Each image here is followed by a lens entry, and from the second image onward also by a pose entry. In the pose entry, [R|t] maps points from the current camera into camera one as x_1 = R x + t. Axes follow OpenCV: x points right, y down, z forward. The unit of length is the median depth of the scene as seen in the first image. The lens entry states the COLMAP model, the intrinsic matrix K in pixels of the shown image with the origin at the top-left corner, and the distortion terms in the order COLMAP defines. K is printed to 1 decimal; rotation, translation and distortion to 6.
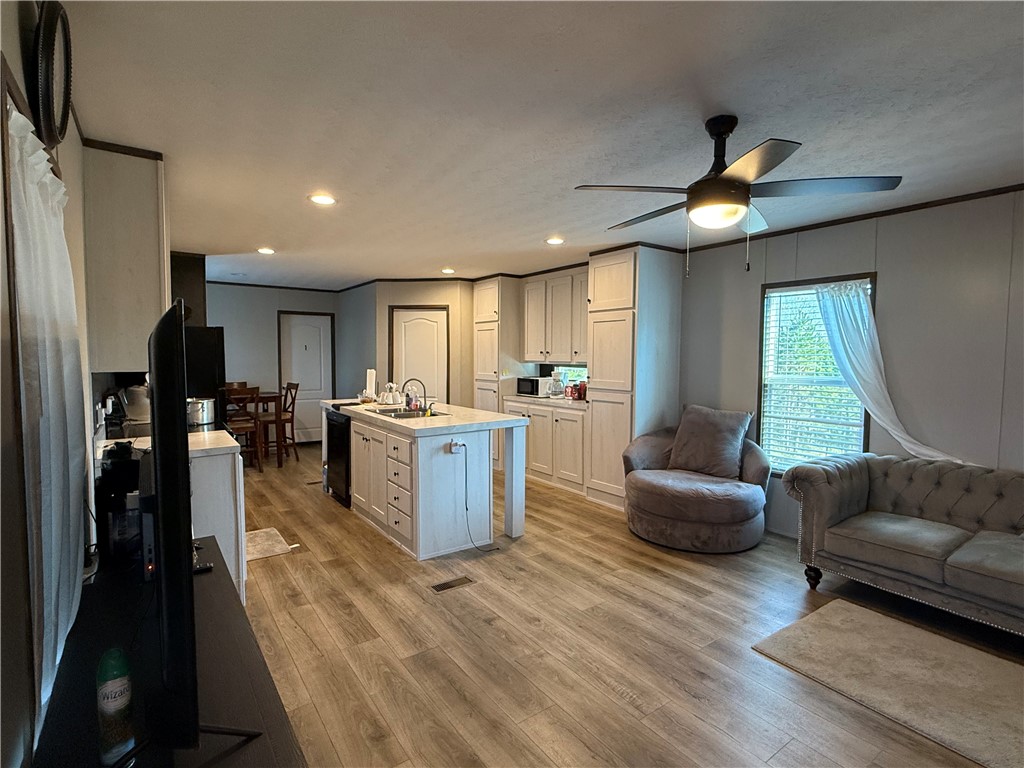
lens RADIAL K [[510.1, 0, 510.2], [0, 510.1, 384.0], [0, 0, 1]] dist [0.000159, 0.000335]
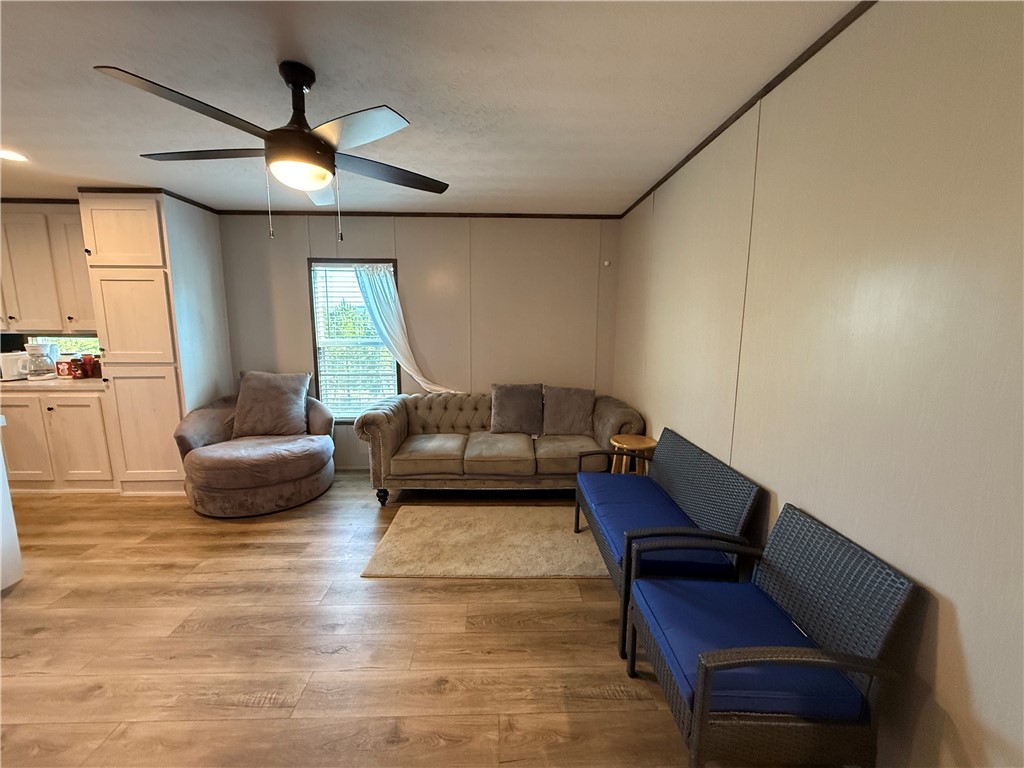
lens RADIAL K [[408.2, 0, 511.8], [0, 408.2, 383.5], [0, 0, 1]] dist [-0.003044, 0.000419]
pose [[0.553944, -0.124306, 0.823221, -0.027805], [0.044659, 0.991804, 0.119711, -0.009626], [-0.831355, -0.029549, 0.554956, 0.124844]]
